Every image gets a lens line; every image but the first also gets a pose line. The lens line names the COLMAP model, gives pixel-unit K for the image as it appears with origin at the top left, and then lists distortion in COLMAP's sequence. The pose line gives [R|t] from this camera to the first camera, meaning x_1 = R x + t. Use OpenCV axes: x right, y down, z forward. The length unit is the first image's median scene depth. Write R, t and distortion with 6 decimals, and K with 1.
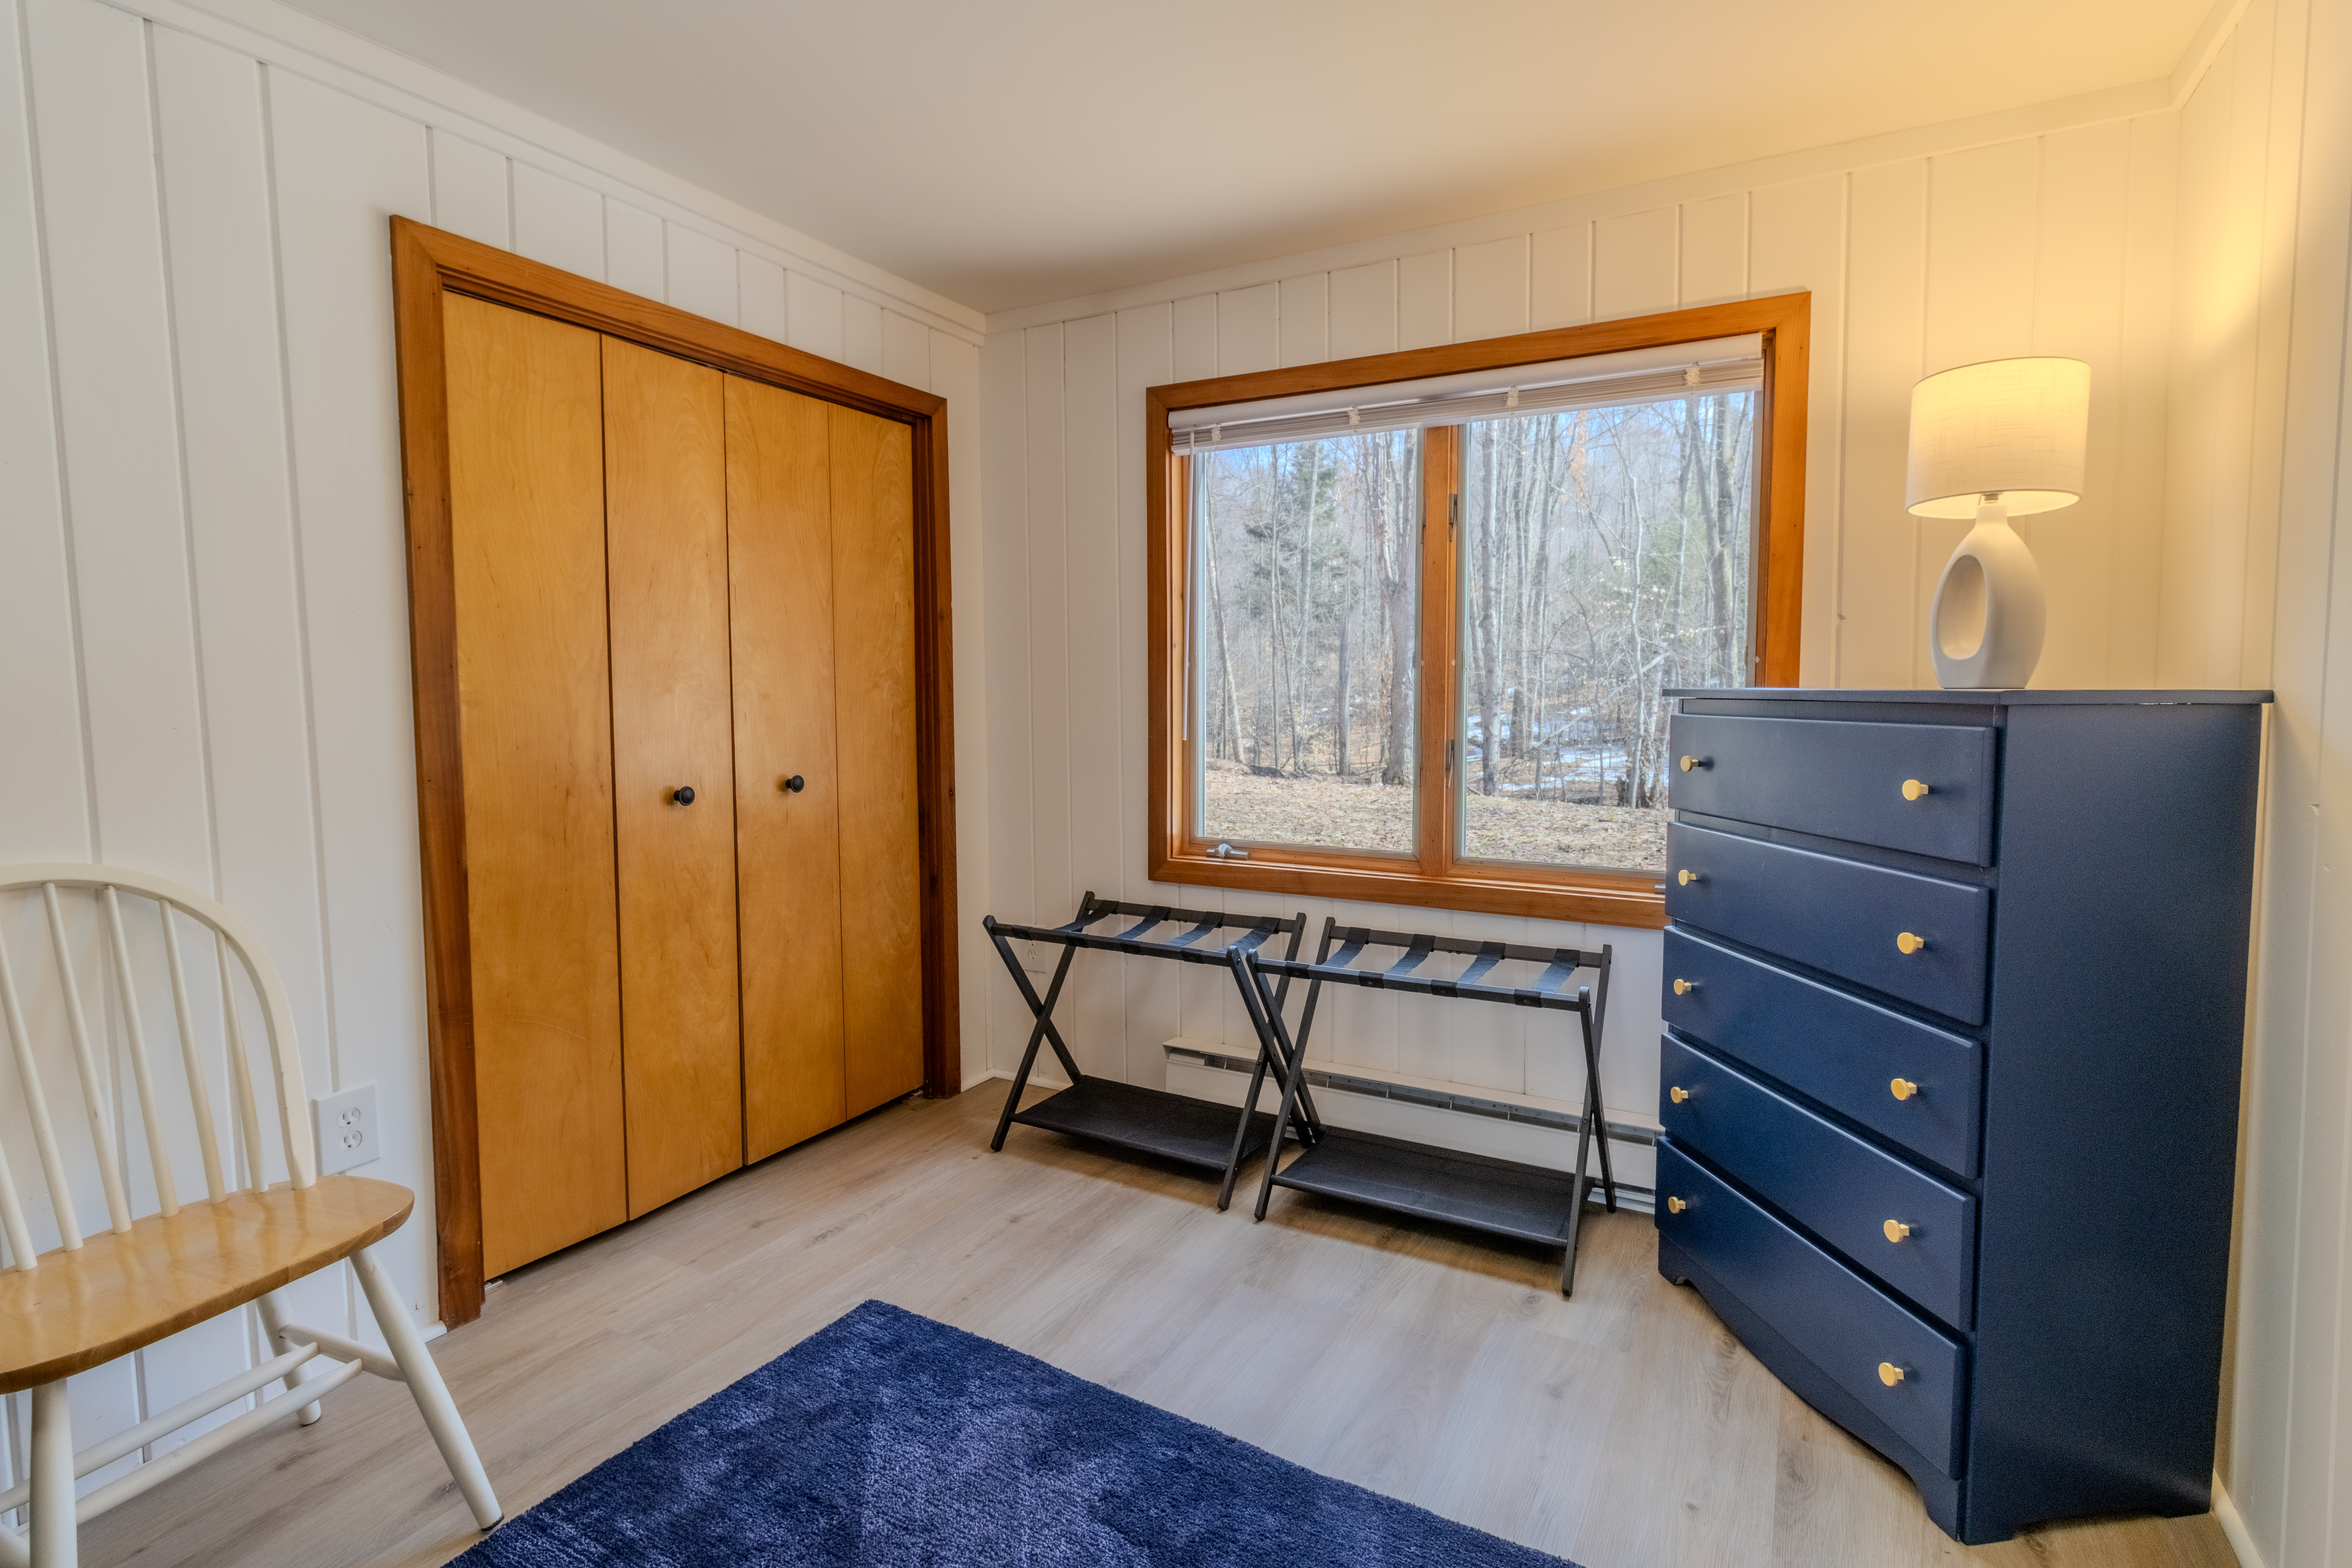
lens RADIAL K [[1109.9, 0, 1178.8], [0, 1109.9, 779.9], [0, 0, 1]] dist [0.000531, 0.000149]
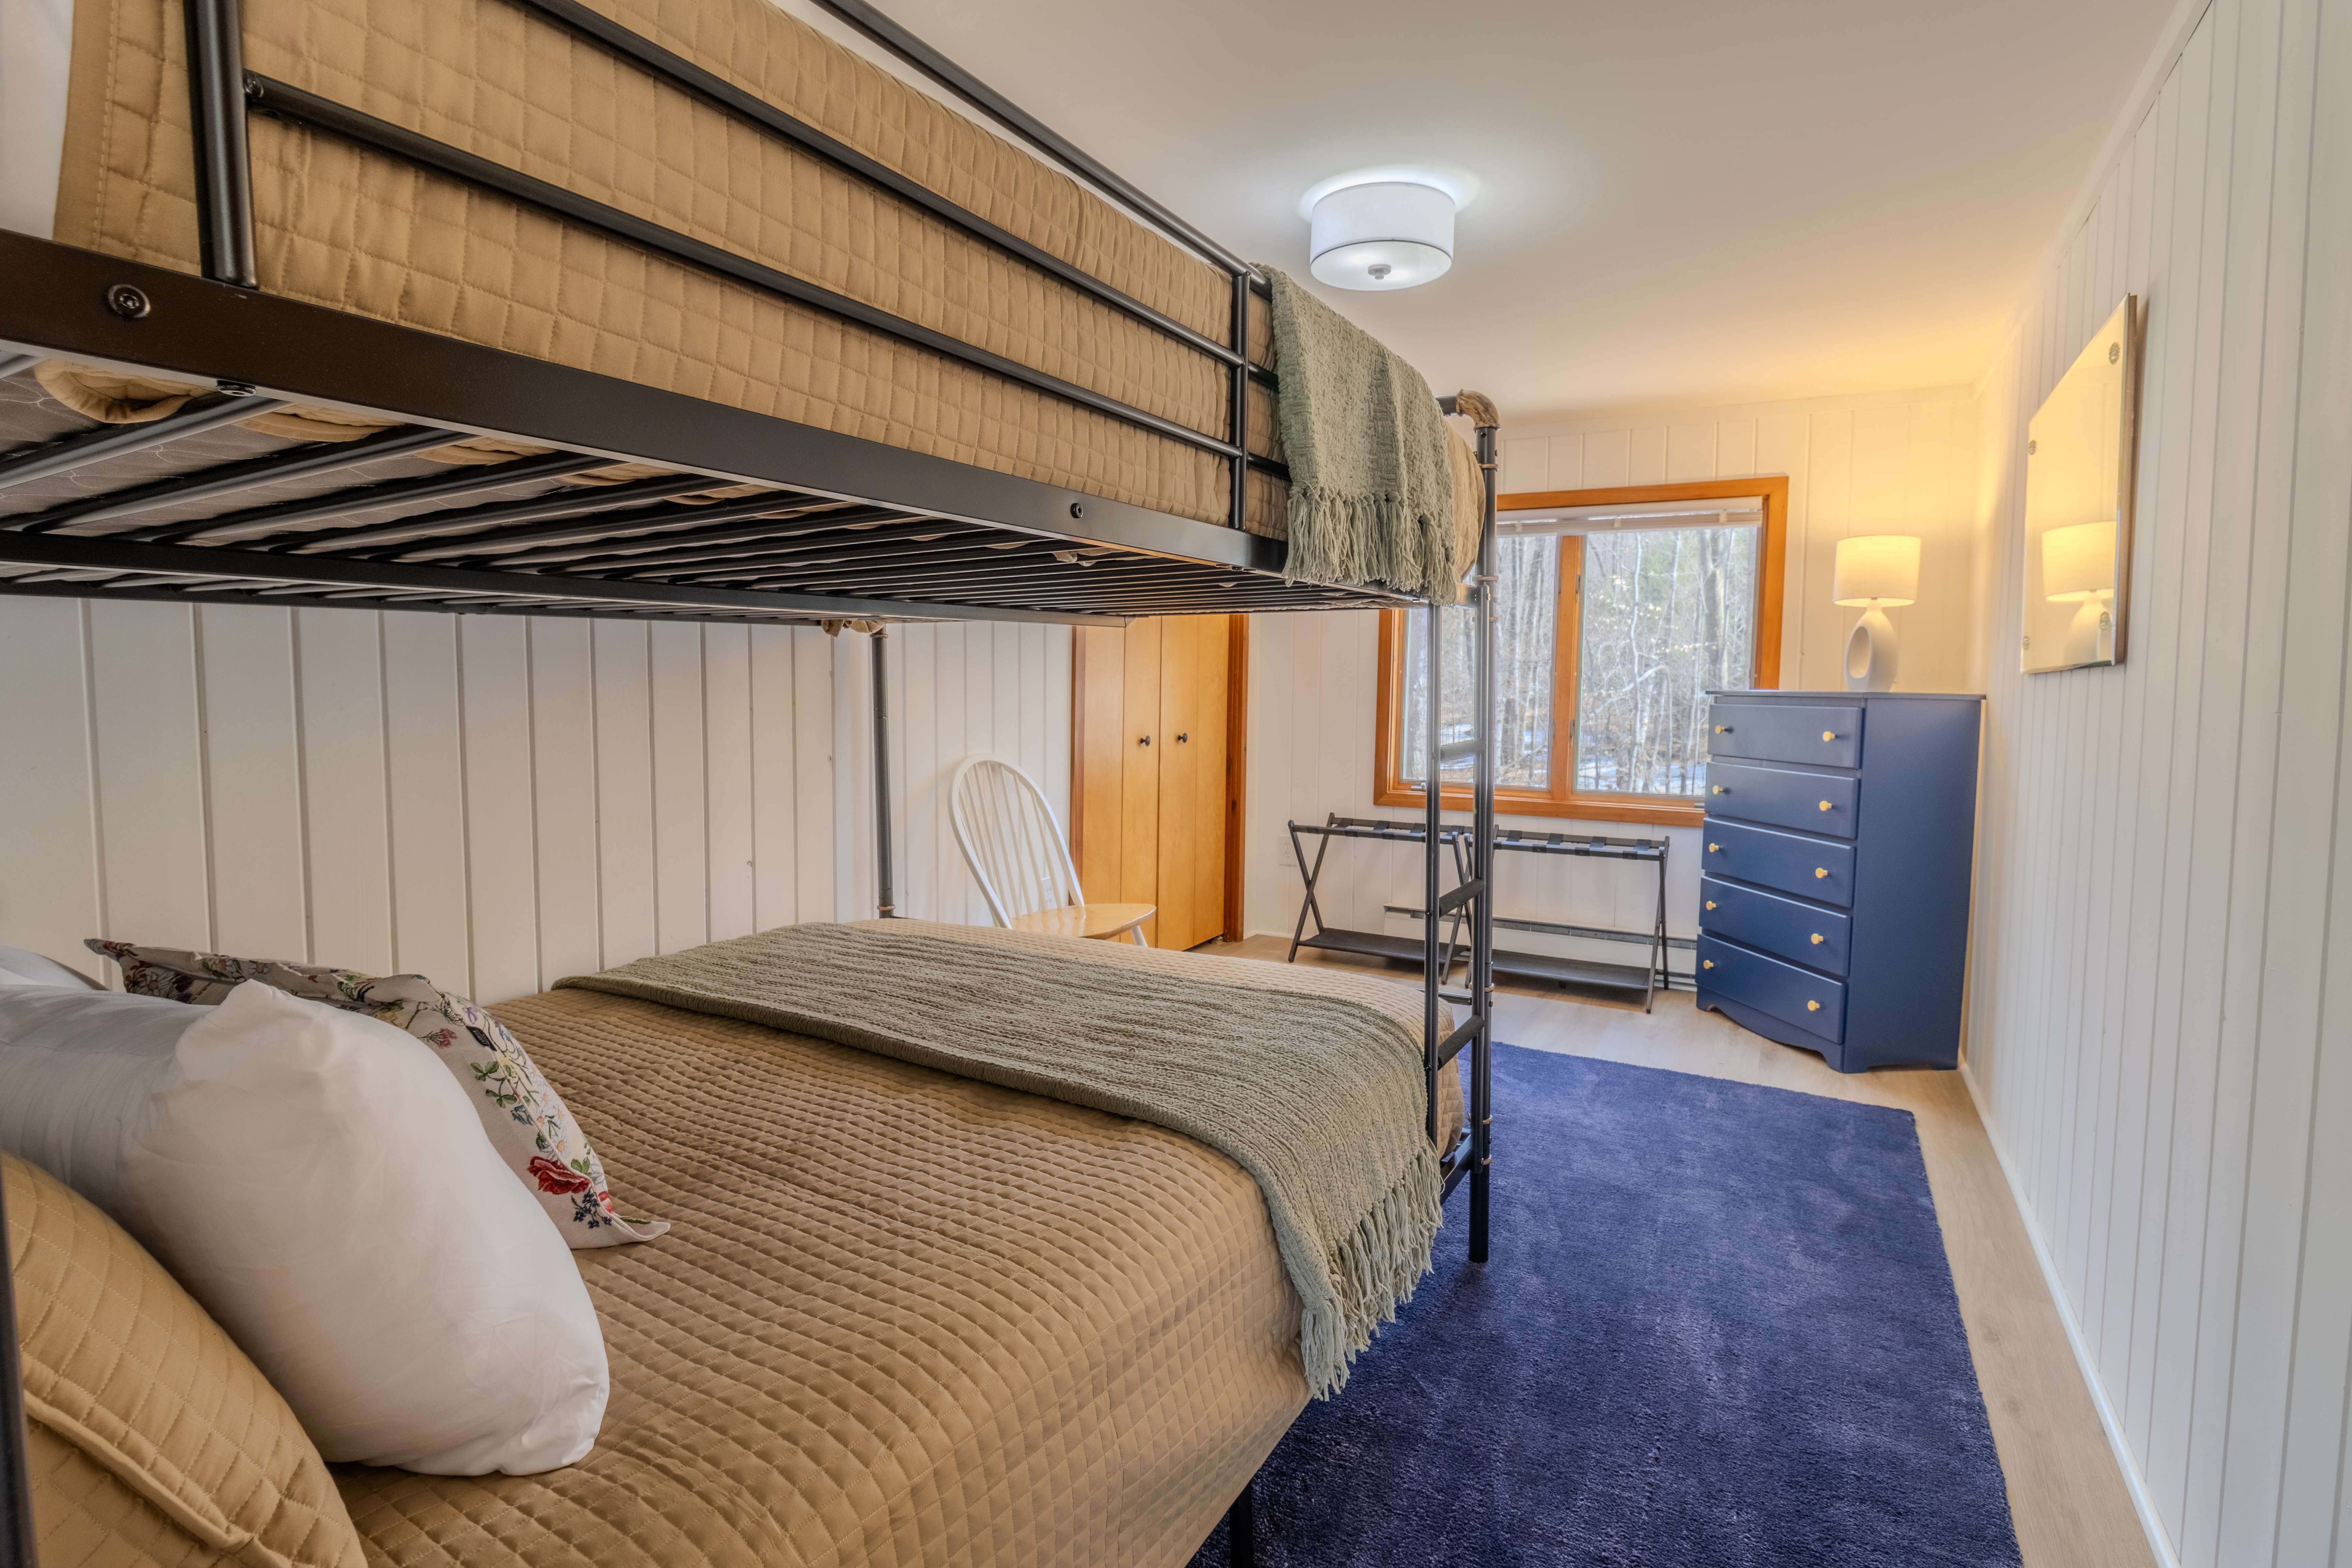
lens RADIAL K [[1092.6, 0, 1172.7], [0, 1092.6, 777.0], [0, 0, 1]] dist [-0.002712, -0.000715]
pose [[0.999796, 0.020125, -0.001660, -0.411510], [-0.020132, 0.999789, -0.004085, 0.080733], [0.001578, 0.004117, 0.999990, -0.758248]]
